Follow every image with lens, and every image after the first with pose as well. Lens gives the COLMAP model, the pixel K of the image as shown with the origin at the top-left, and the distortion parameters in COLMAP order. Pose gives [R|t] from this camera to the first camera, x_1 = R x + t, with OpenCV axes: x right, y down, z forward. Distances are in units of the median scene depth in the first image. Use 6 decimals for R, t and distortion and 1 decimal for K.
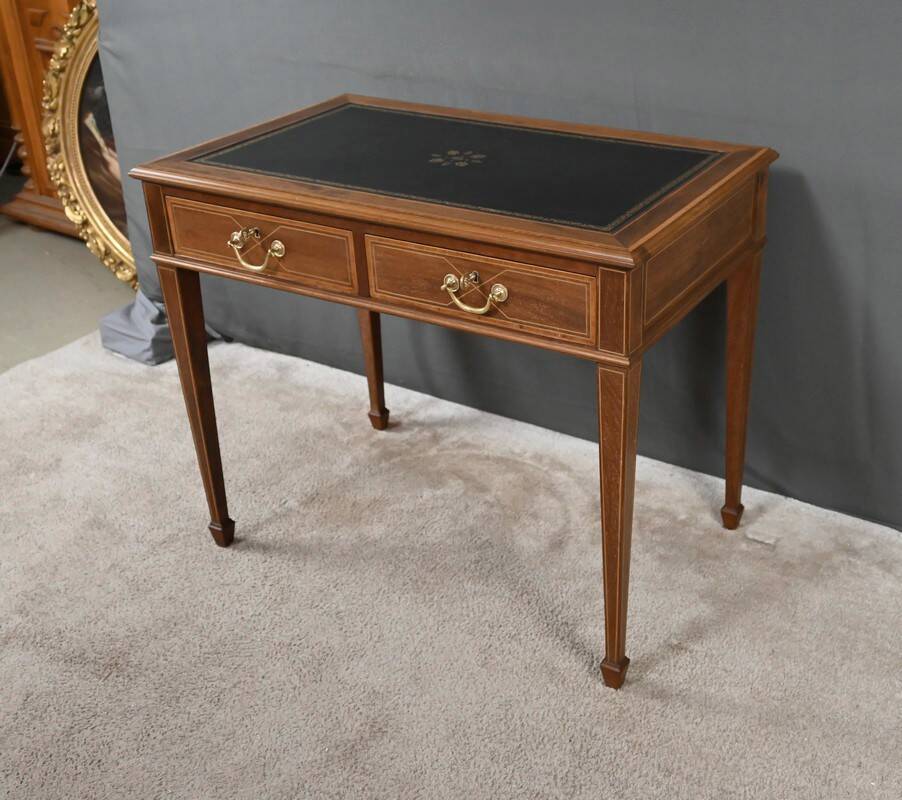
lens RADIAL K [[1139.5, 0, 558.3], [0, 1139.5, 370.2], [0, 0, 1]] dist [0.012951, 0.000000]
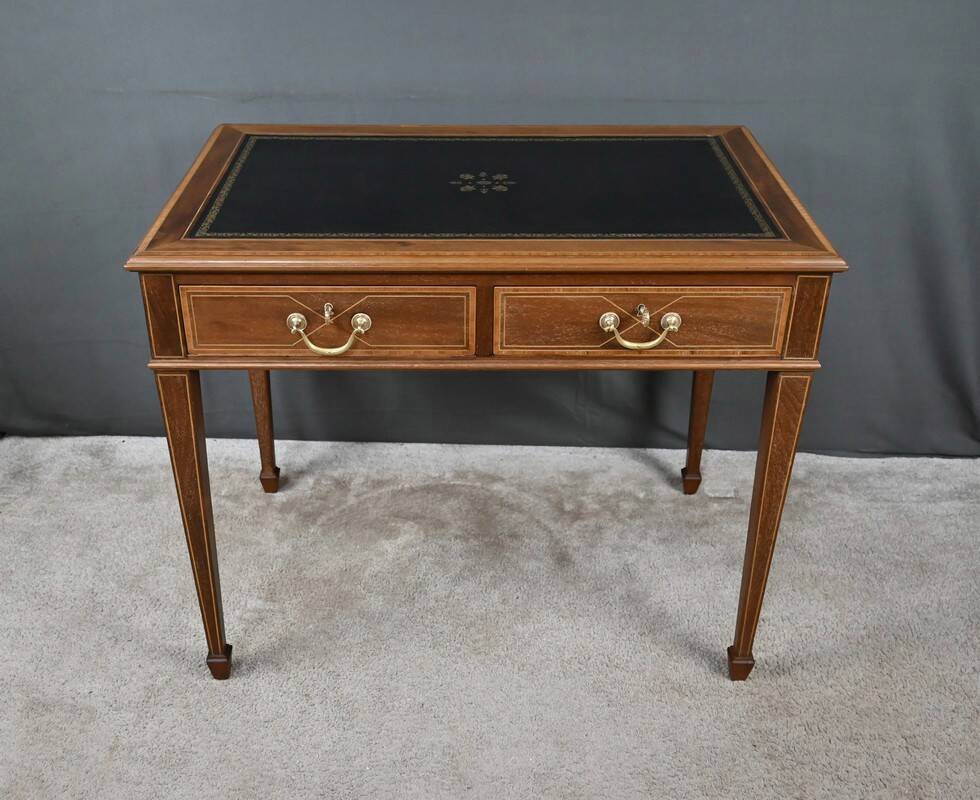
lens RADIAL K [[1069.8, 0, 479.5], [0, 1069.8, 368.6], [0, 0, 1]] dist [0.003802, 0.000000]
pose [[0.878184, -0.224290, 0.422477, -0.518858], [0.202687, 0.974522, 0.096050, -0.134109], [-0.433256, 0.001281, 0.901270, 0.259293]]
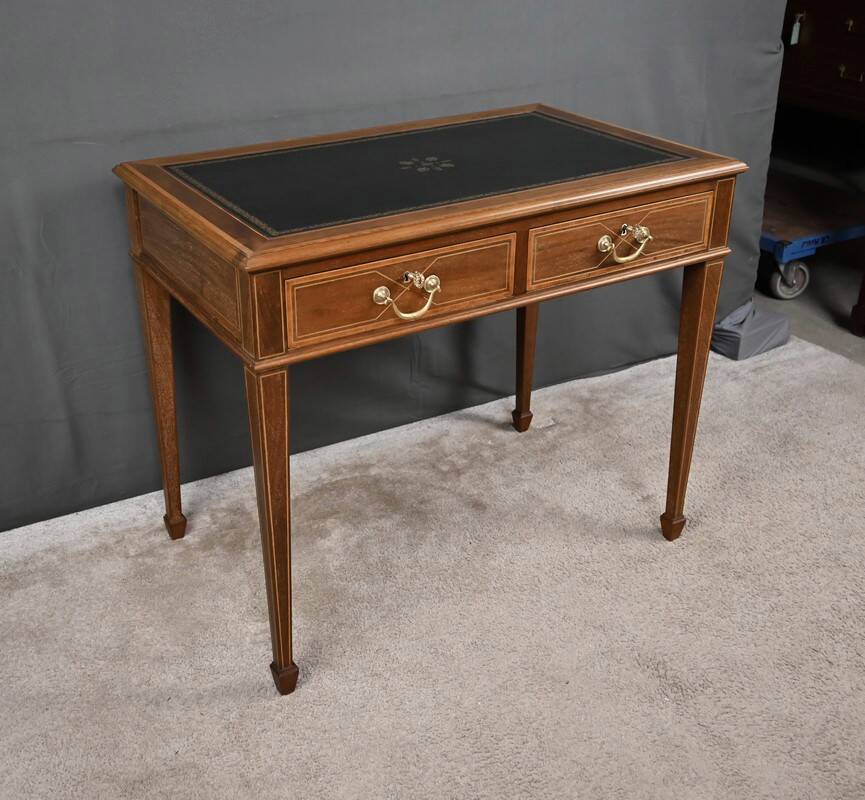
lens RADIAL K [[1073.3, 0, 380.1], [0, 1073.3, 358.9], [0, 0, 1]] dist [0.001429, 0.000000]
pose [[0.523311, -0.355973, 0.774228, -0.986020], [0.389473, 0.908031, 0.154242, -0.206525], [-0.757929, 0.220824, 0.613825, 0.517164]]
